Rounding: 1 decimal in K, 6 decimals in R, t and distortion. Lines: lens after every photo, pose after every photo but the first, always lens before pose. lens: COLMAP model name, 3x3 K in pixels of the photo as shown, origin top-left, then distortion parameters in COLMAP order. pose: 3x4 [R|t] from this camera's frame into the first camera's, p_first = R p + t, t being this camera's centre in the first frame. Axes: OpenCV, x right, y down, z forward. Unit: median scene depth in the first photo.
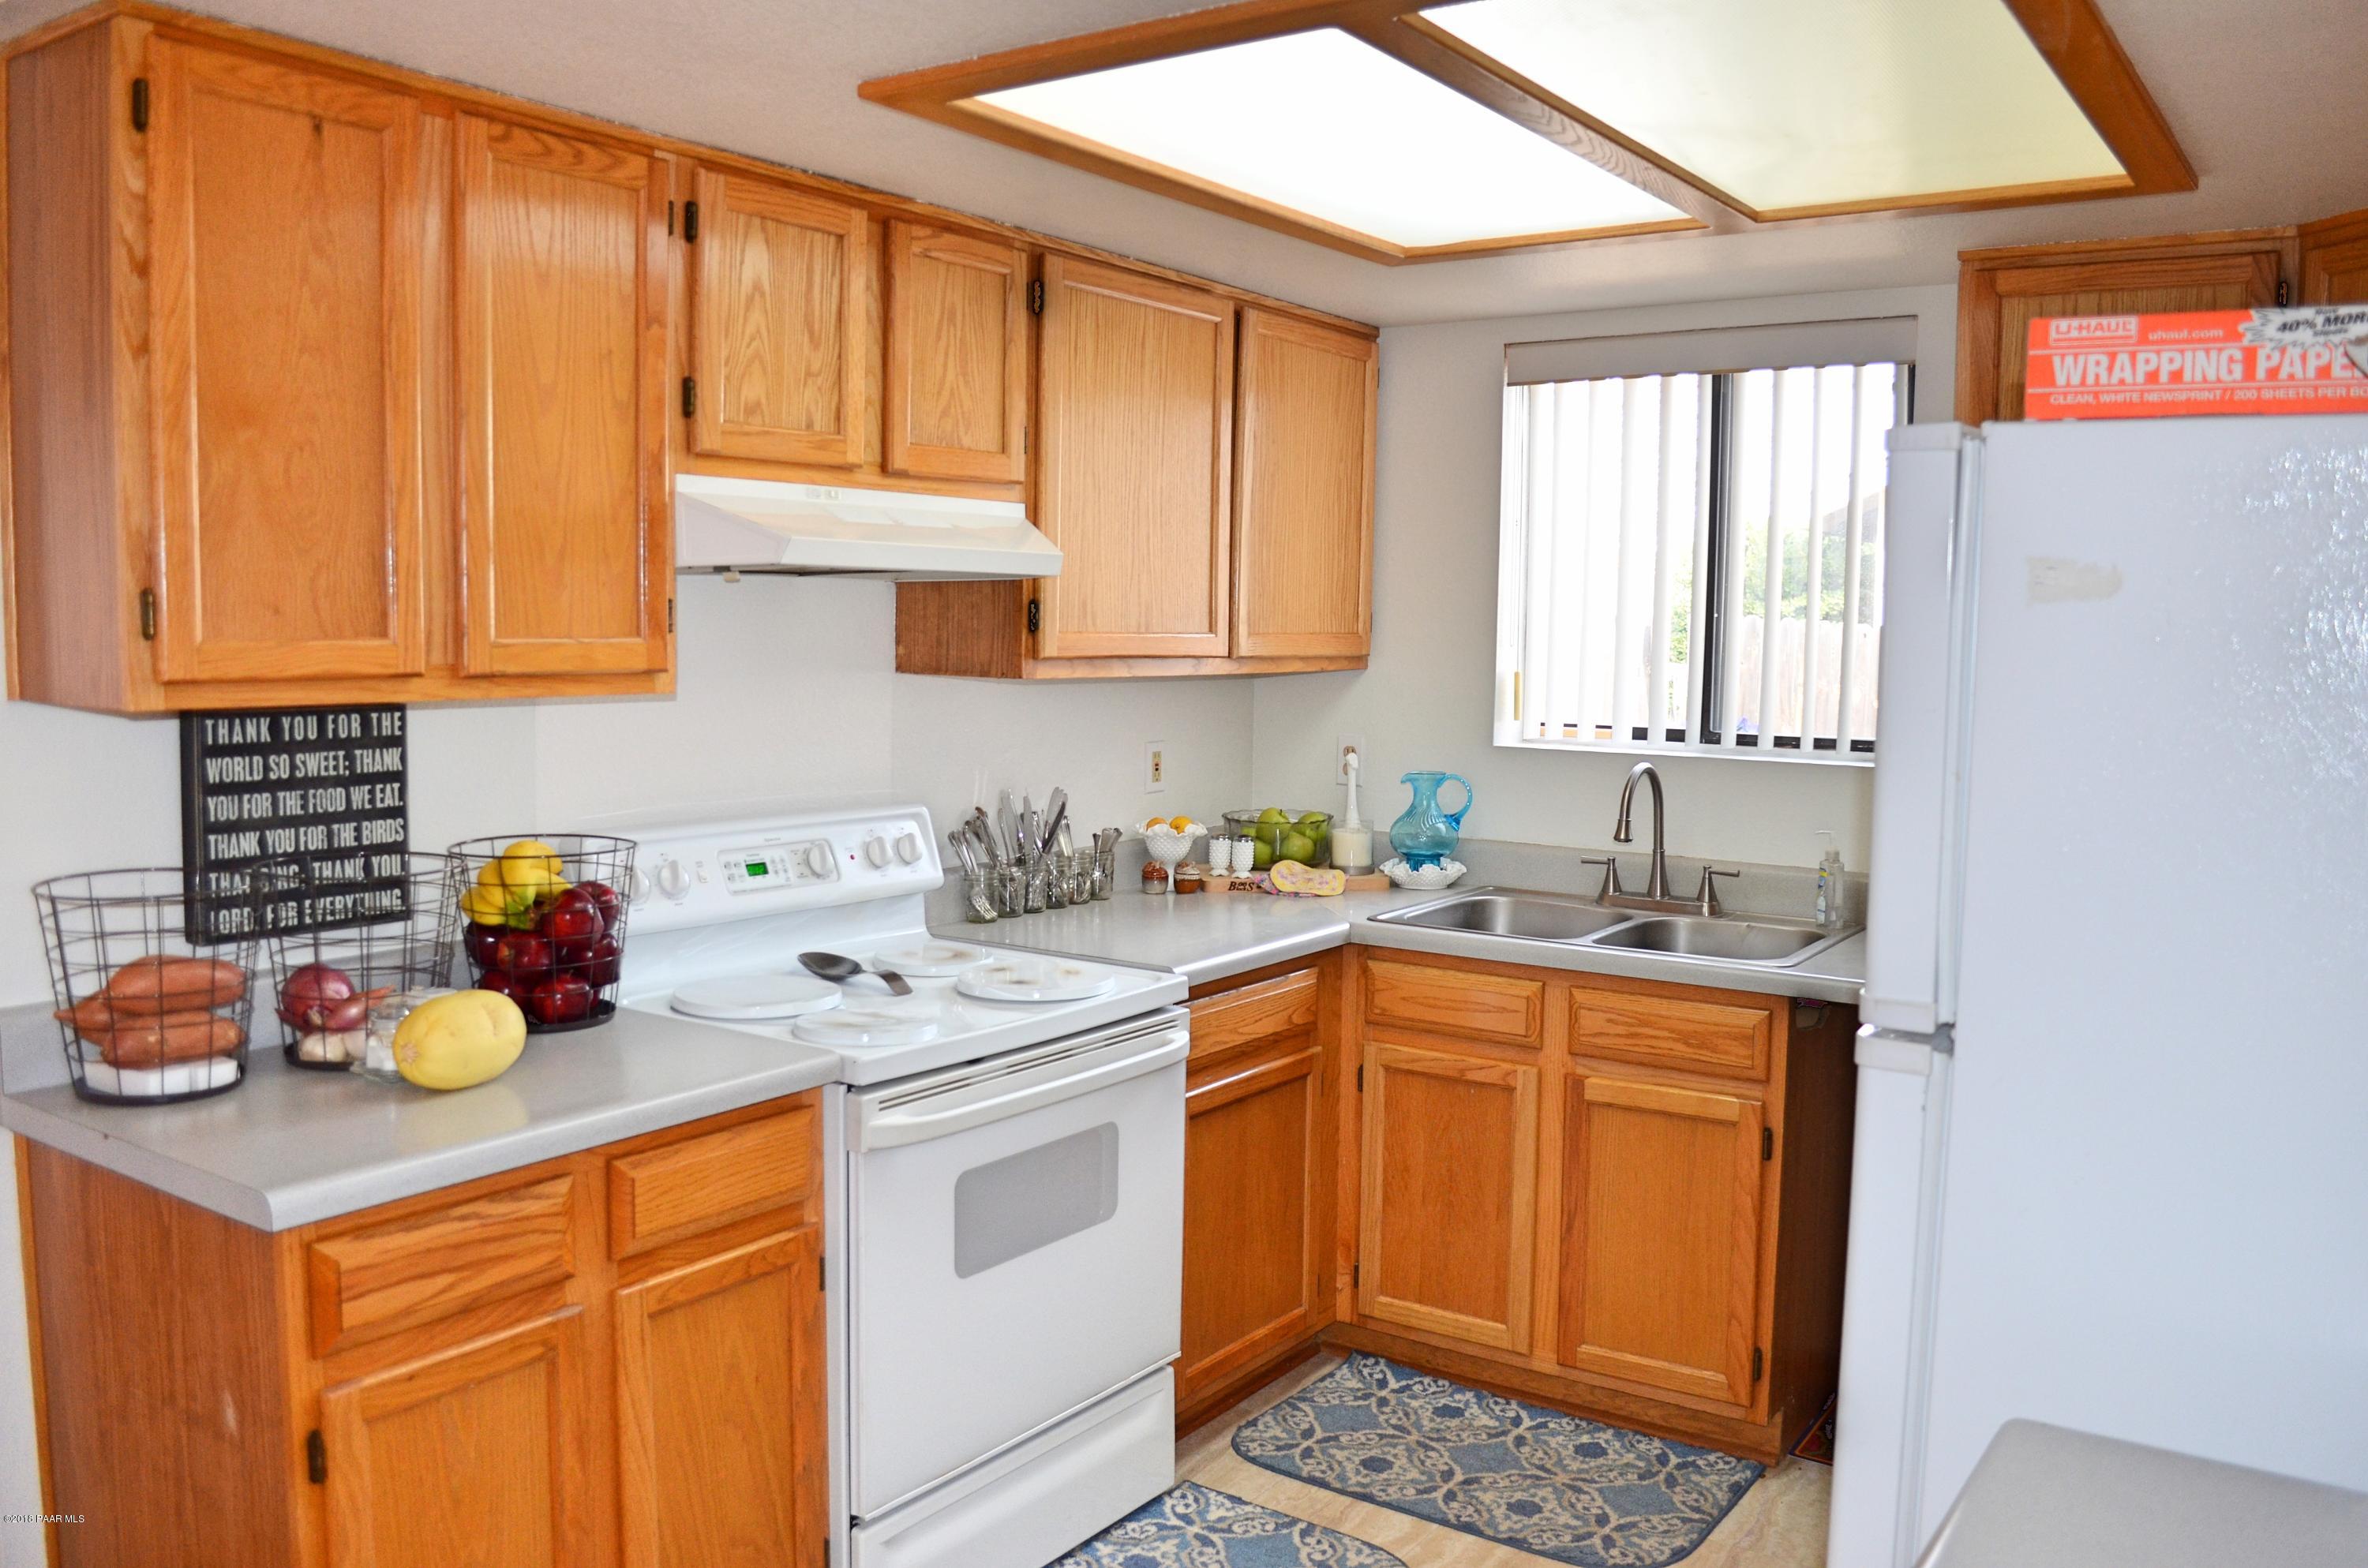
lens RADIAL K [[1877.1, 0, 1214.7], [0, 1877.1, 788.0], [0, 0, 1]] dist [-0.084109, 0.005250]
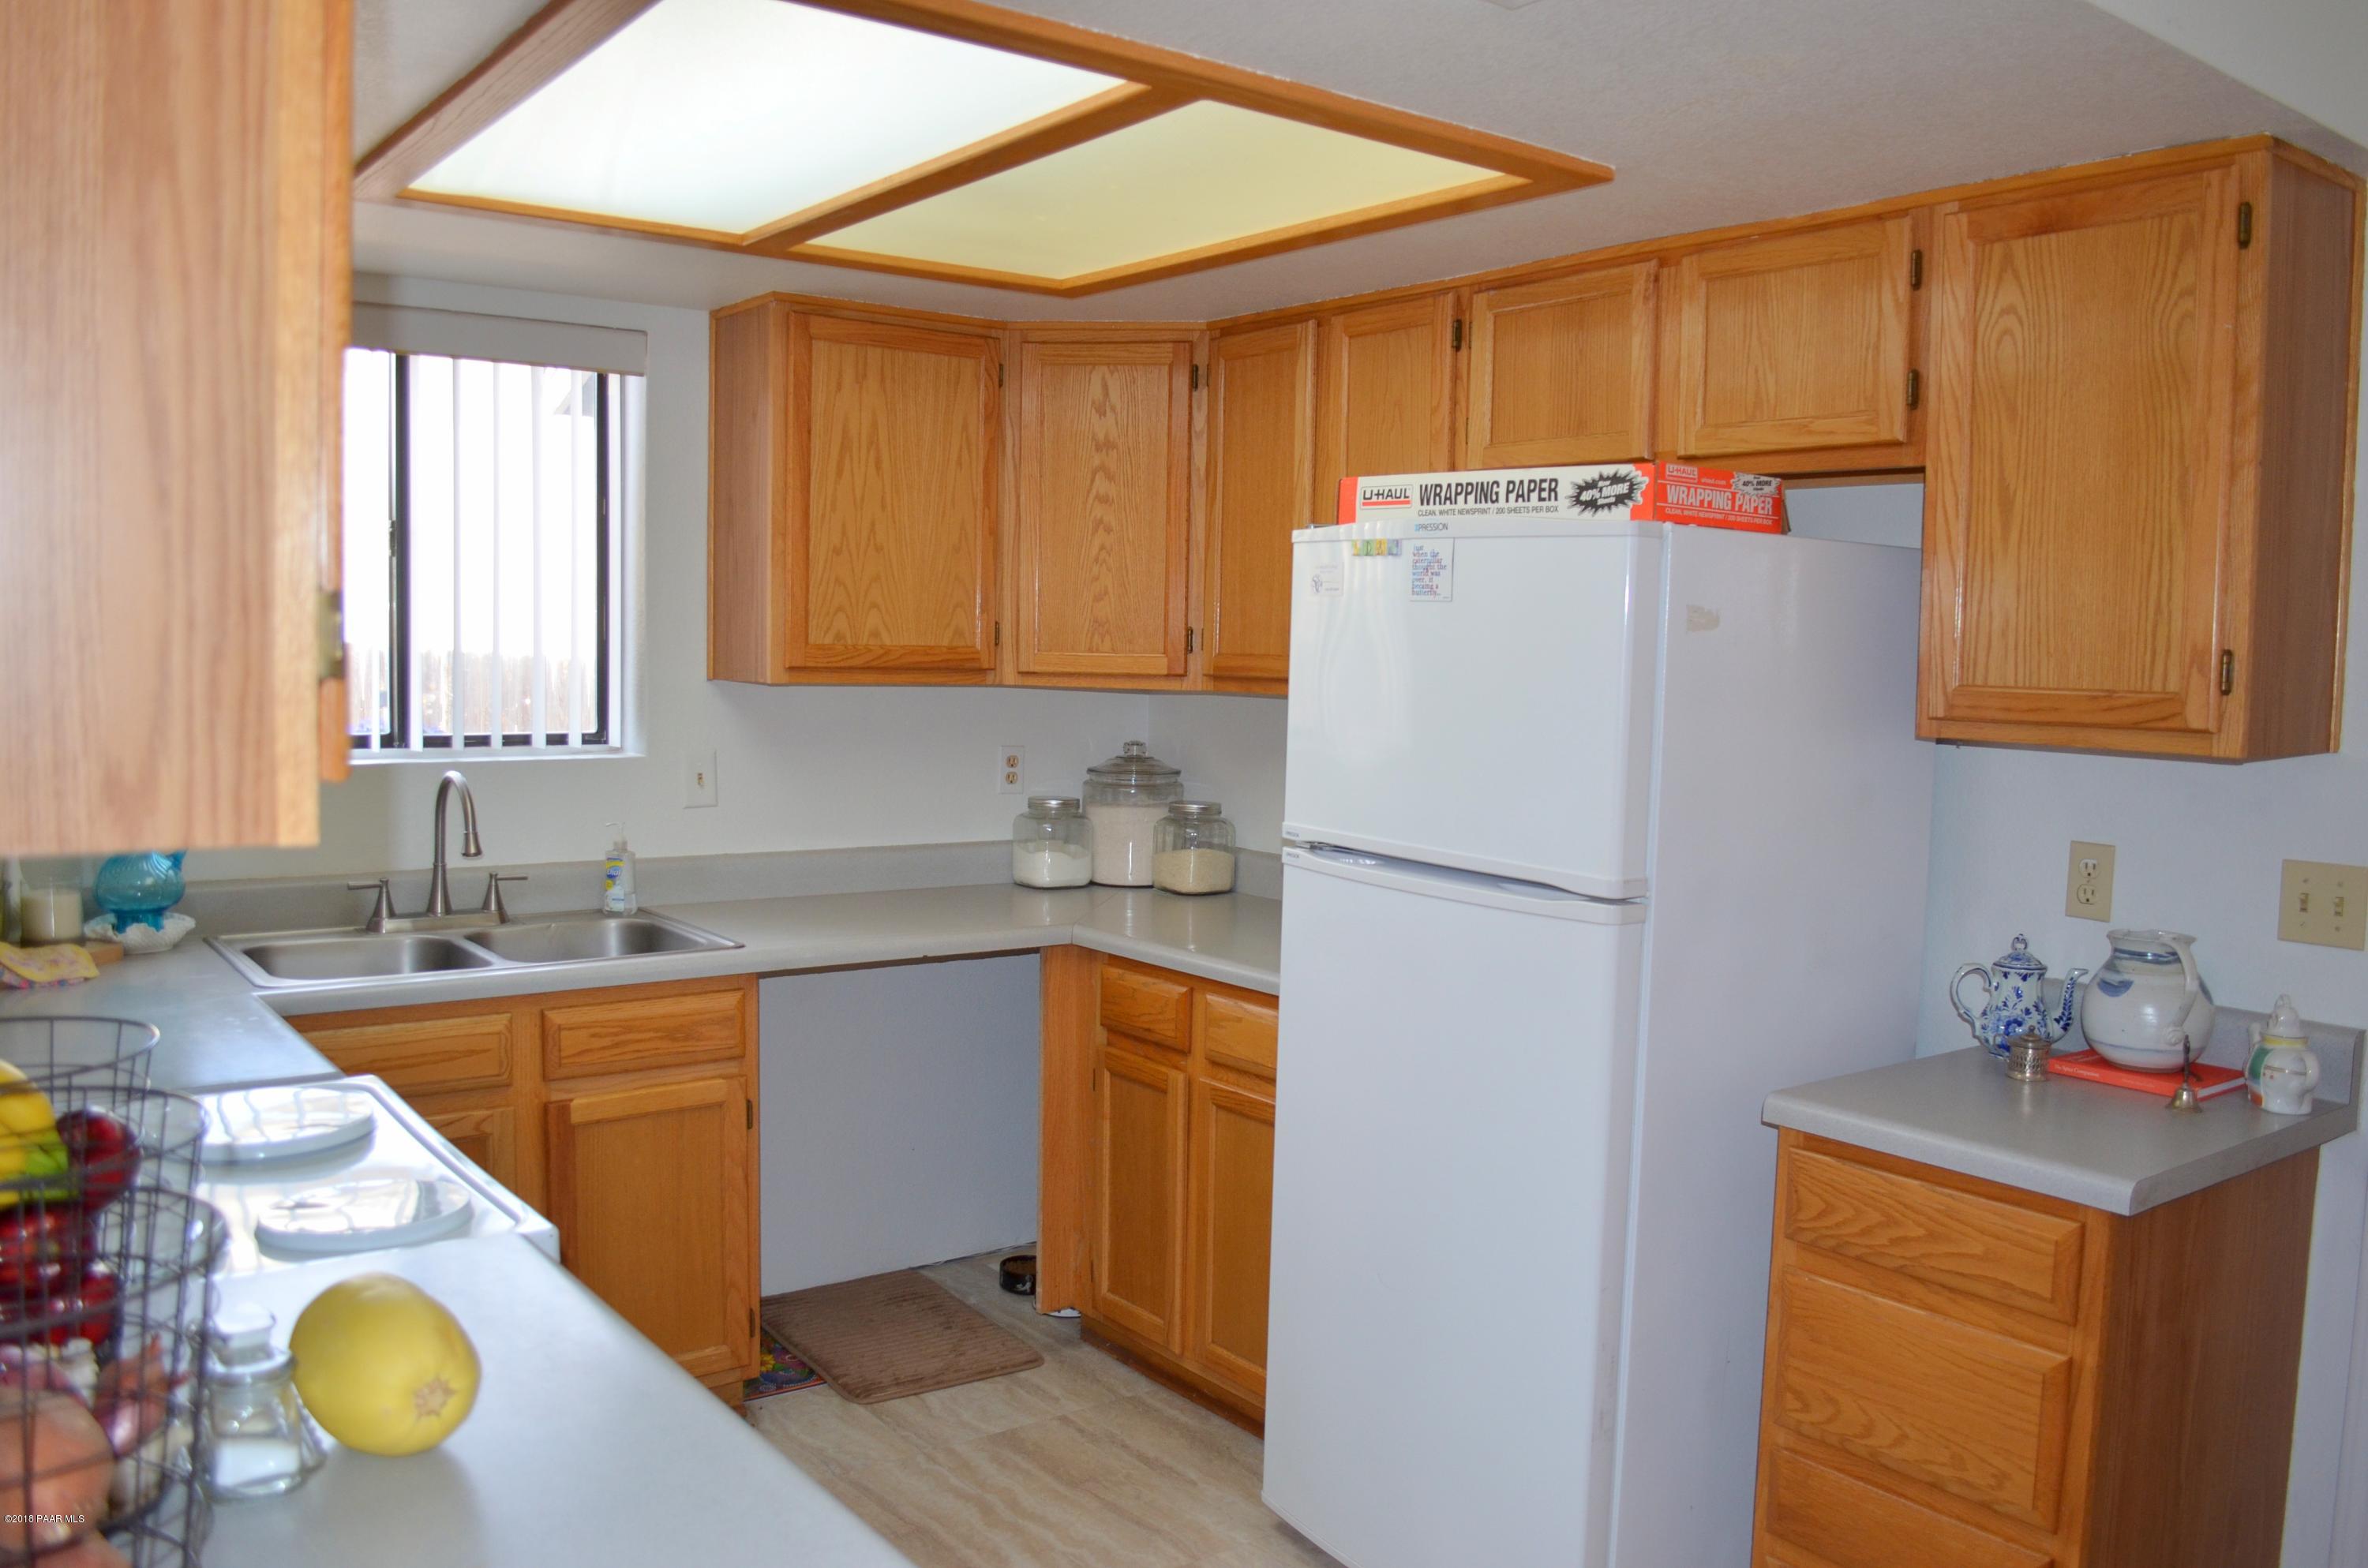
lens RADIAL K [[1877.1, 0, 1214.7], [0, 1877.1, 788.0], [0, 0, 1]] dist [-0.084109, 0.005250]
pose [[0.316513, -0.081462, 0.945084, -0.568218], [0.067570, 0.995711, 0.063197, -0.040797], [-0.946179, 0.043856, 0.320660, 0.370300]]
